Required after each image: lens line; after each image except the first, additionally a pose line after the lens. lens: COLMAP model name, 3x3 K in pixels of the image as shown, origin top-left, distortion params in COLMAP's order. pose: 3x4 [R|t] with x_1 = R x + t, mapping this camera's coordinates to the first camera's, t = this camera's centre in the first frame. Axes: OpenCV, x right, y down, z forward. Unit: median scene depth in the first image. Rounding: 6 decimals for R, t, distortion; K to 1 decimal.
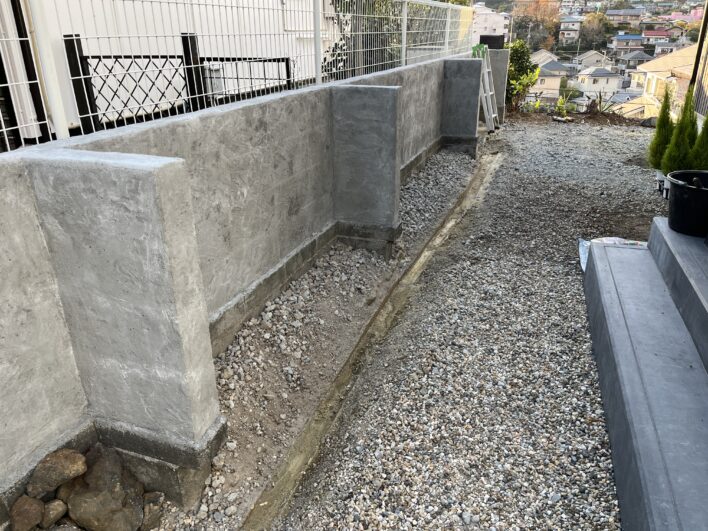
lens RADIAL K [[539.5, 0, 354.3], [0, 539.5, 264.0], [0, 0, 1]] dist [0.066579, -0.091259]
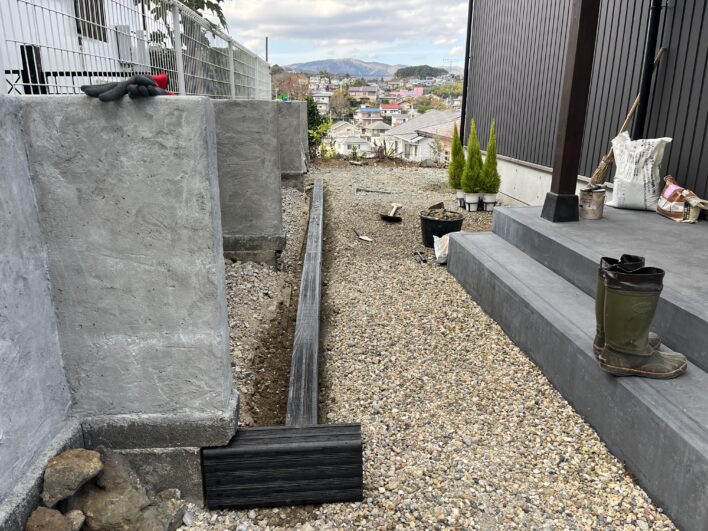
lens RADIAL K [[539.5, 0, 357.5], [0, 539.5, 263.9], [0, 0, 1]] dist [0.066579, -0.091259]
pose [[0.914802, -0.100139, 0.391292, -0.222479], [0.144700, 0.985729, -0.086026, 0.101897], [-0.377093, 0.135317, 0.916237, 0.019534]]
